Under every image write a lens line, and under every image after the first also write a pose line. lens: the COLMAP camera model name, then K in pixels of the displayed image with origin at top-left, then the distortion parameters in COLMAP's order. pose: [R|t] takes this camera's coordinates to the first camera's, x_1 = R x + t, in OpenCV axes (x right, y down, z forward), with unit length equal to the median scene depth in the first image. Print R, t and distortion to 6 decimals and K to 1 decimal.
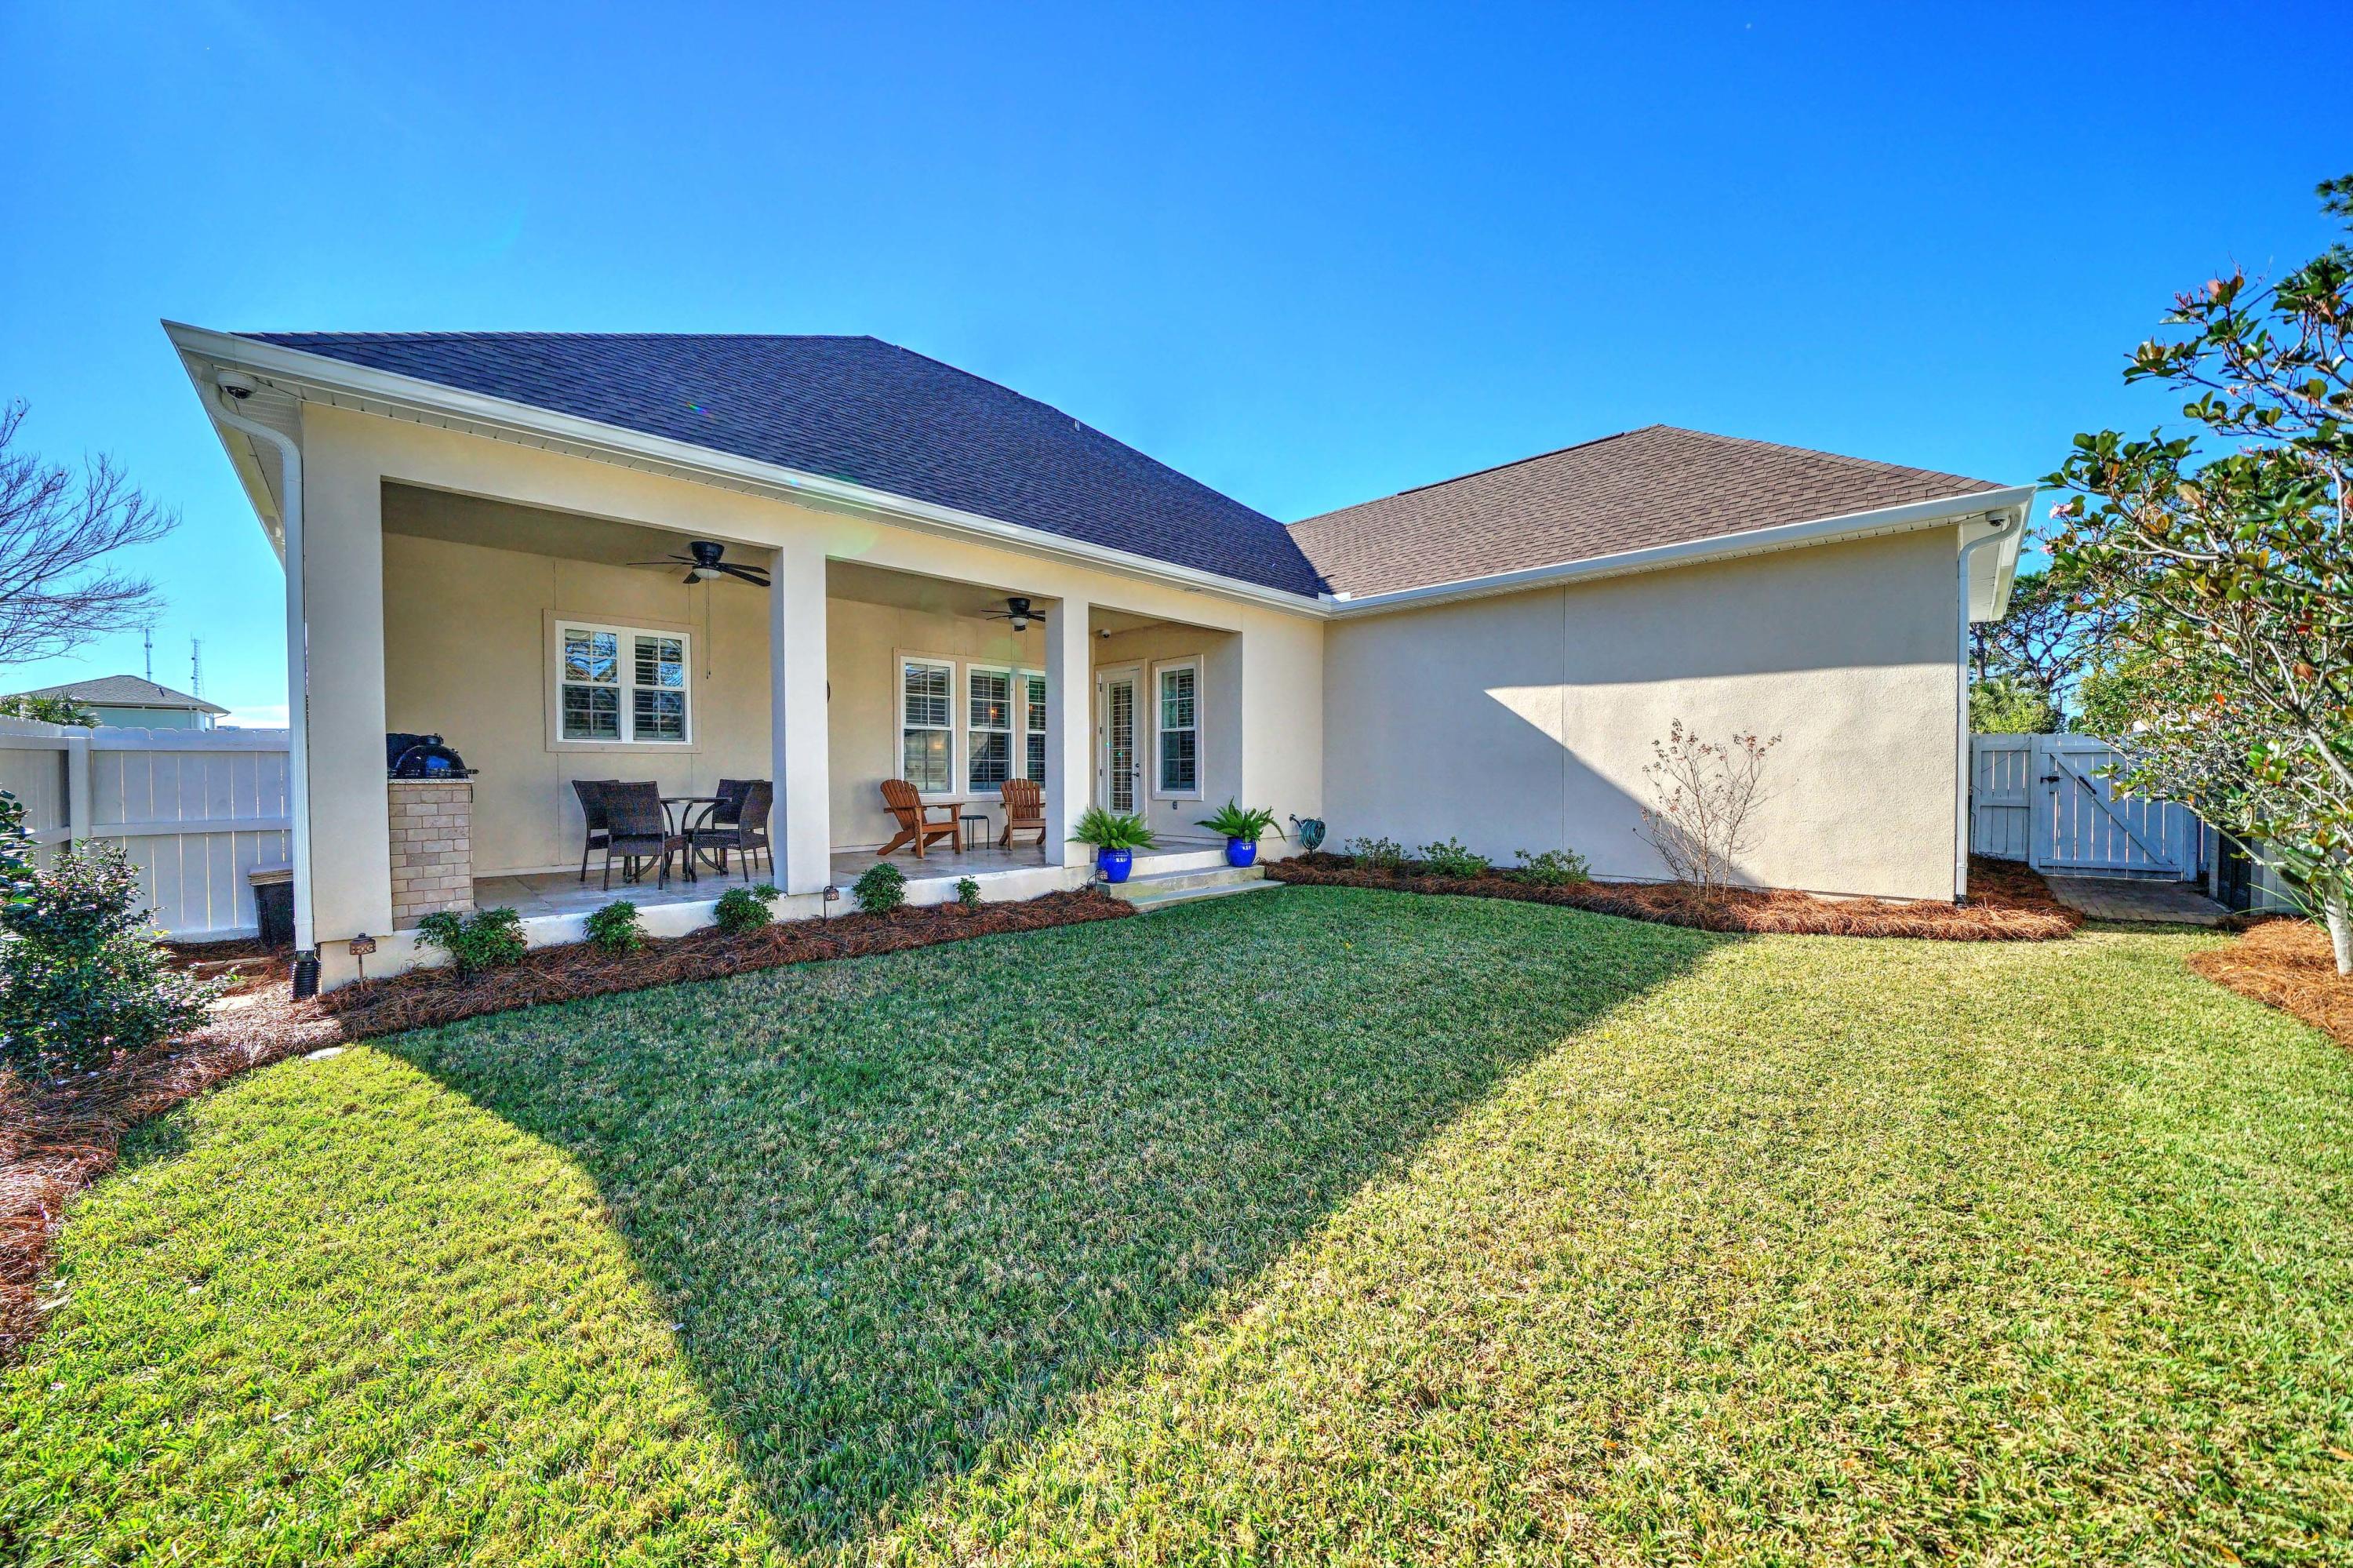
lens RADIAL K [[833.8, 0, 1196.9], [0, 833.8, 789.9], [0, 0, 1]] dist [-0.010962, 0.000053]
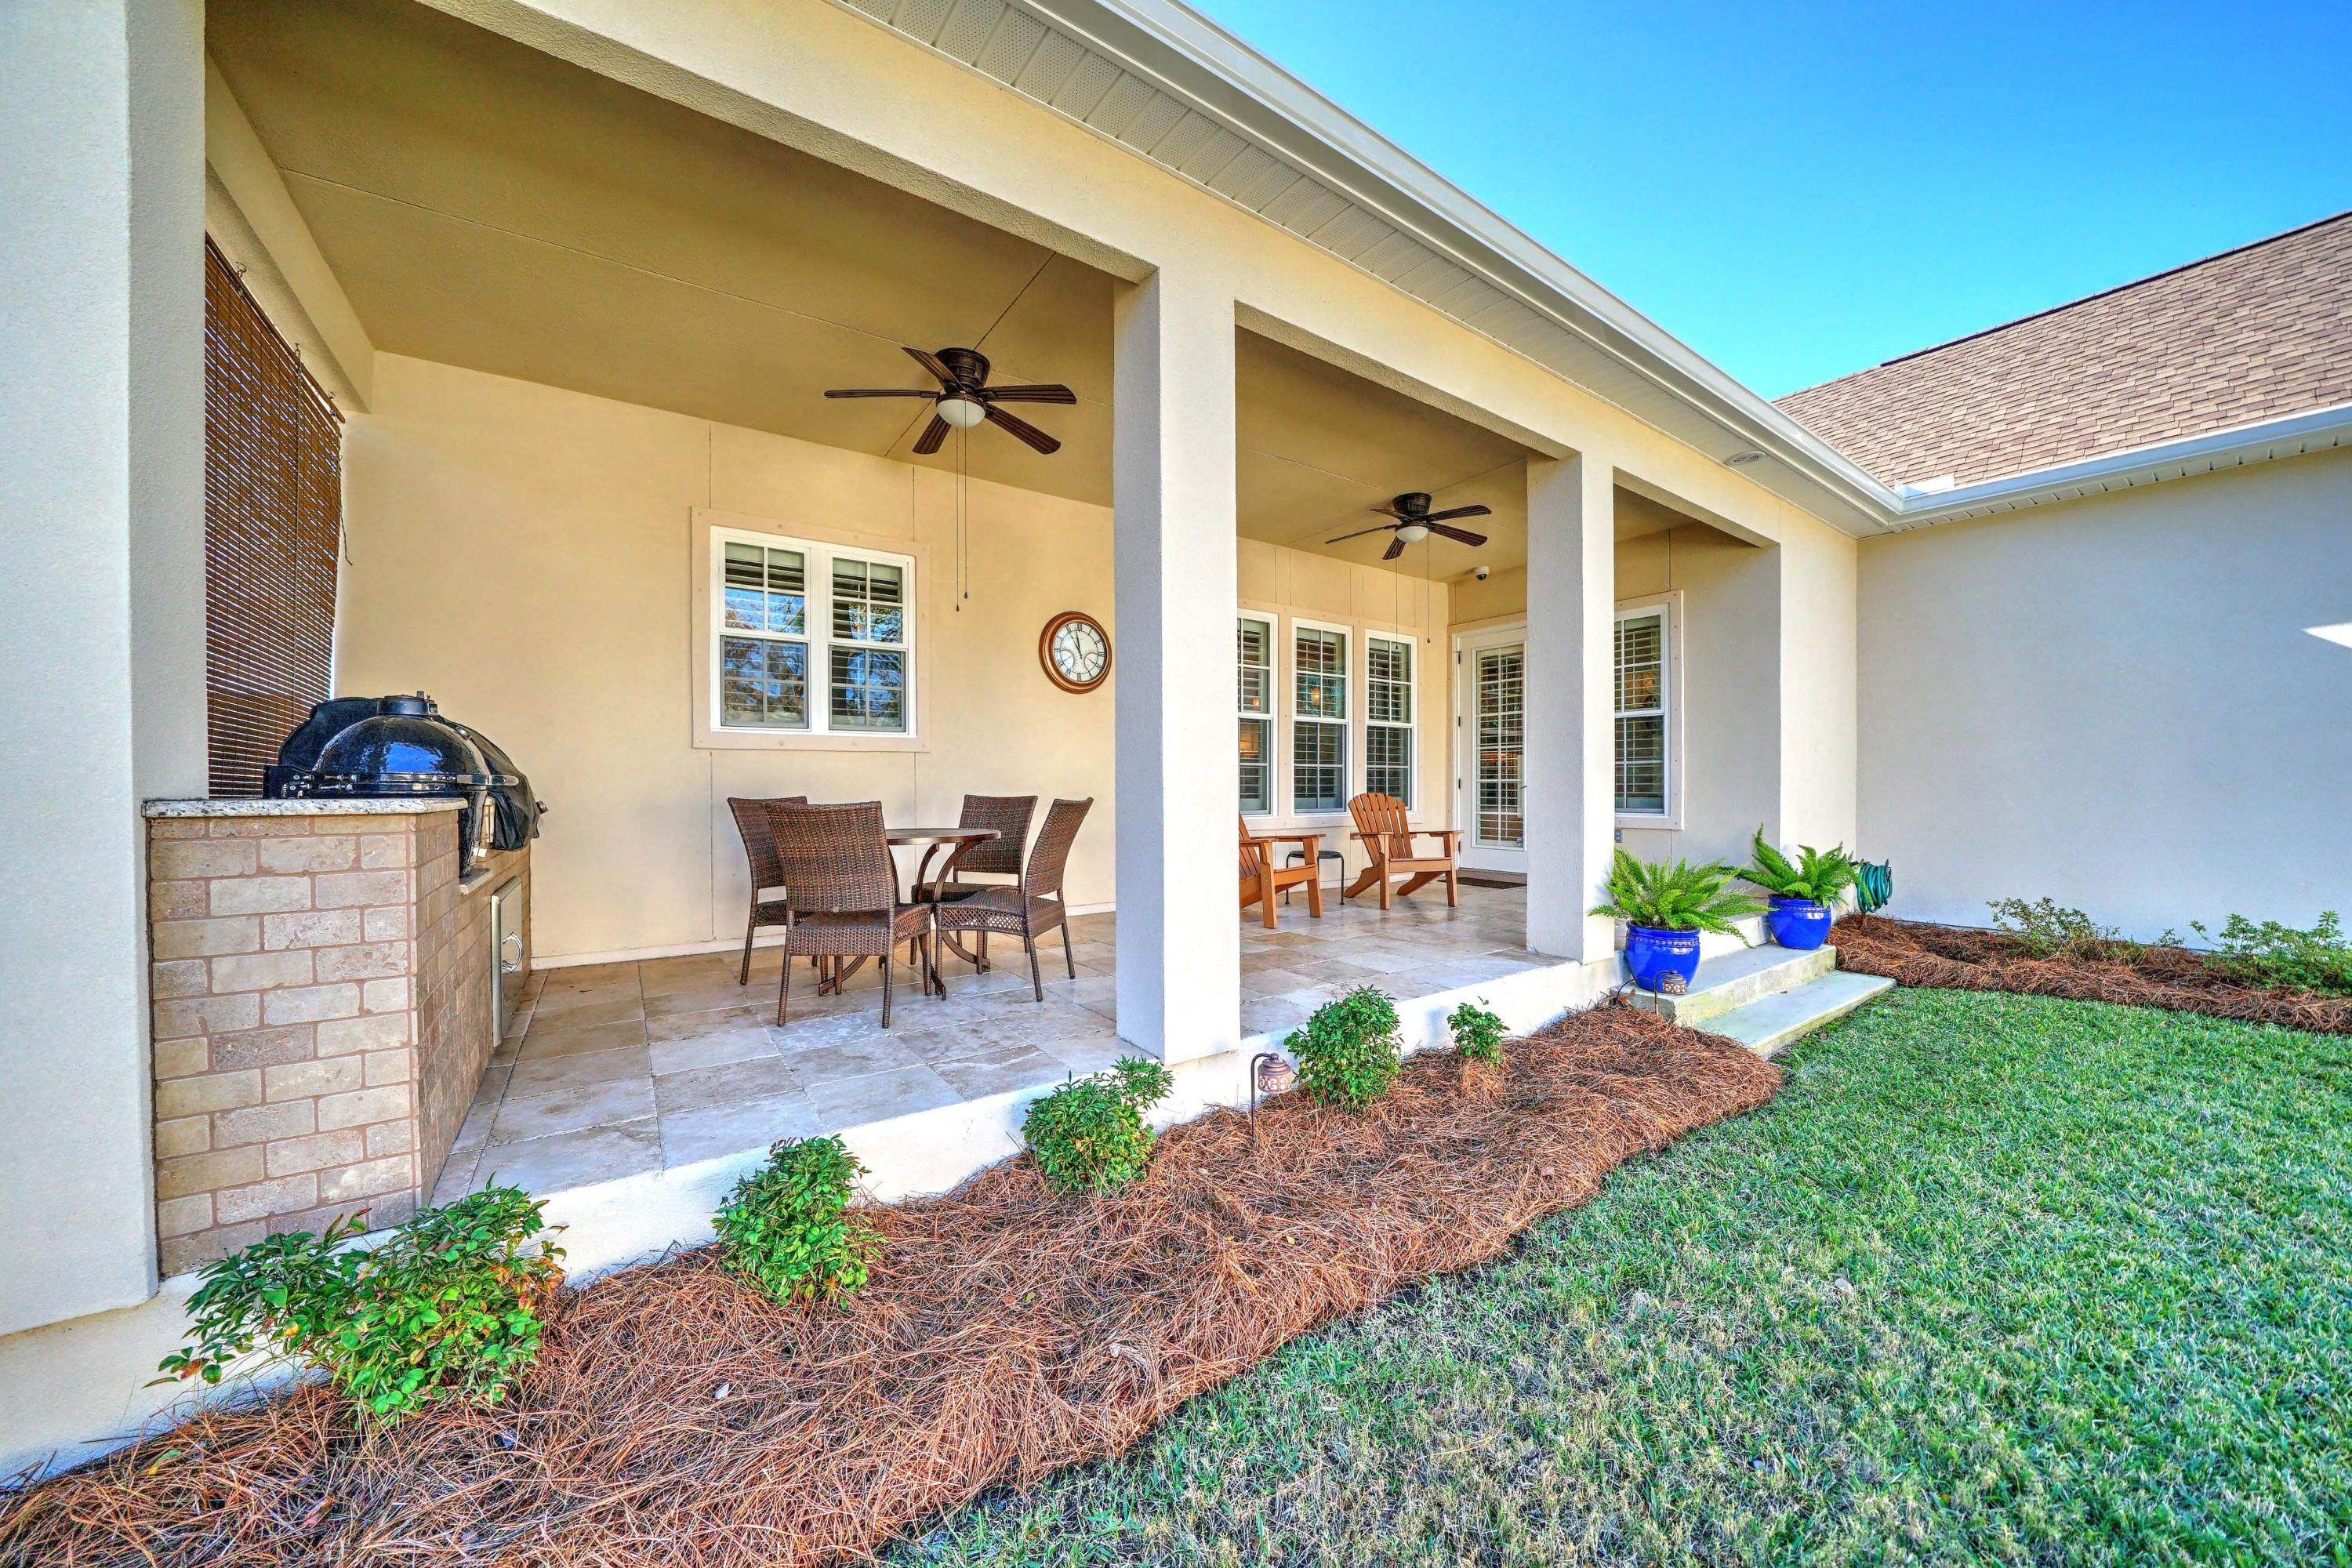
lens RADIAL K [[833.4, 0, 1196.4], [0, 833.4, 789.9], [0, 0, 1]] dist [-0.010962, 0.000053]
pose [[0.986280, 0.000062, -0.165082, -0.315918], [-0.002545, 0.999887, -0.014832, -0.008164], [0.165063, 0.015049, 0.986168, 0.449094]]
